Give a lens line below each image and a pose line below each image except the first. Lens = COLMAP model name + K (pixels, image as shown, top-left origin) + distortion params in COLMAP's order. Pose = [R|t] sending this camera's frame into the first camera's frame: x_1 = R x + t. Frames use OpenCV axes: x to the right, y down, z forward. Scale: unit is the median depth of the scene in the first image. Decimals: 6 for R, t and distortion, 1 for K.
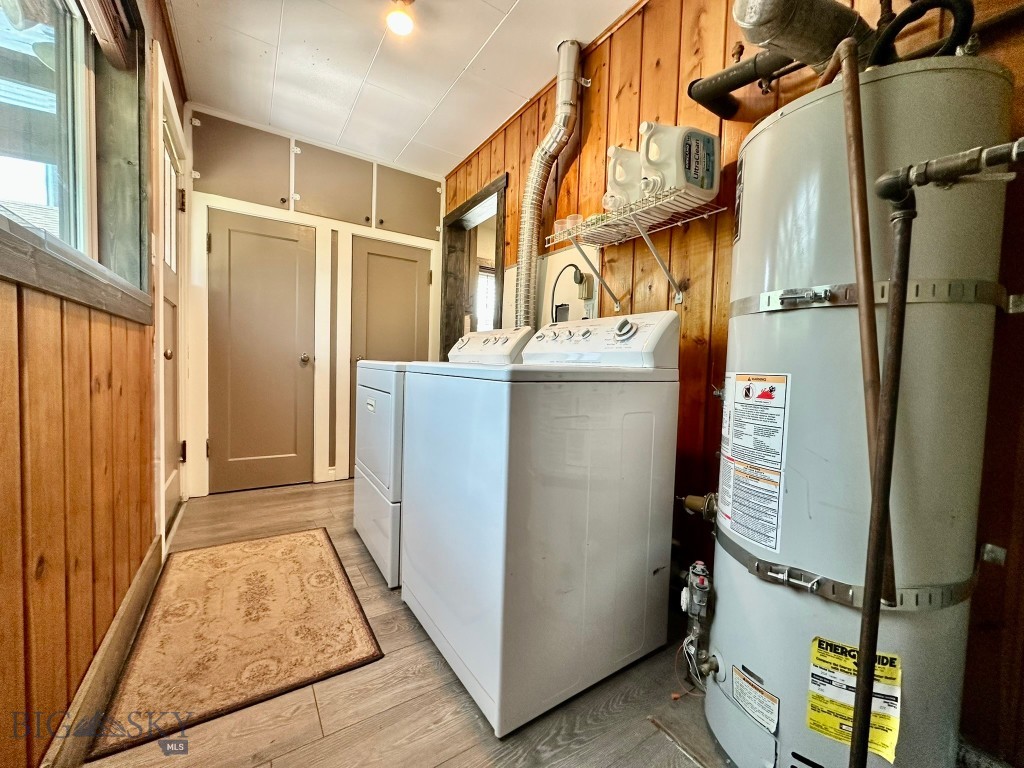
lens RADIAL K [[413.1, 0, 515.7], [0, 413.1, 381.6], [0, 0, 1]] dist [-0.002943, 0.000929]
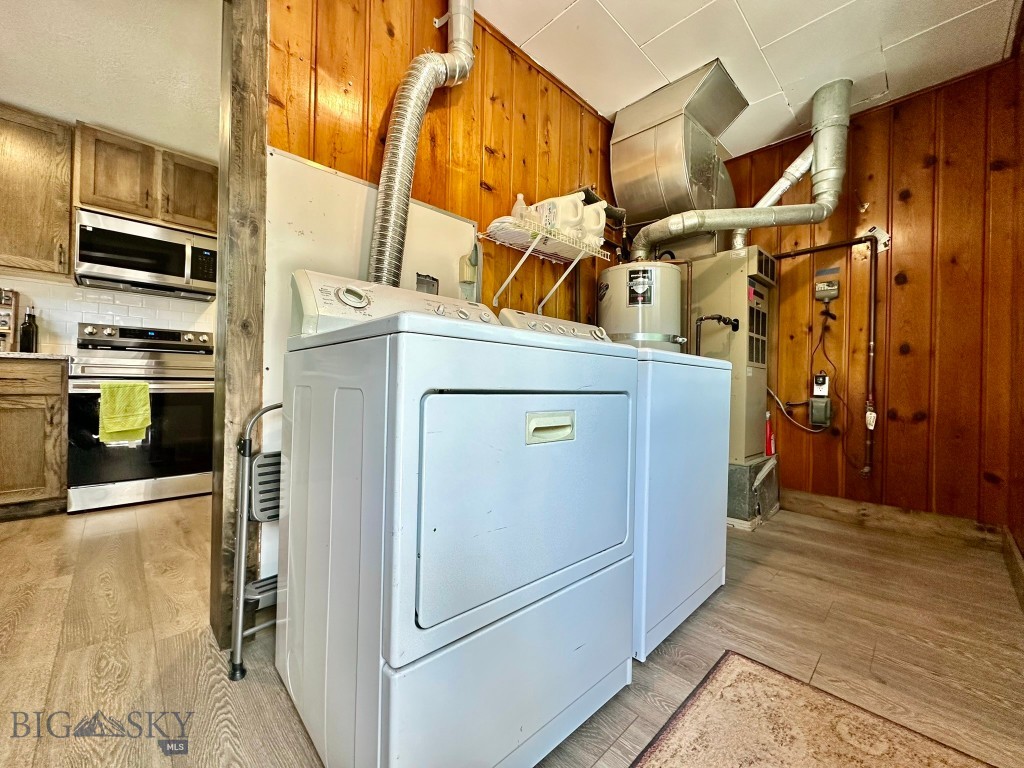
lens RADIAL K [[413.1, 0, 511.5], [0, 413.1, 383.9], [0, 0, 1]] dist [-0.002943, 0.000929]
pose [[-0.189180, -0.031635, 0.981433, -1.101654], [0.016927, 0.999227, 0.035471, -0.010944], [-0.981797, 0.023323, -0.188498, 1.582199]]
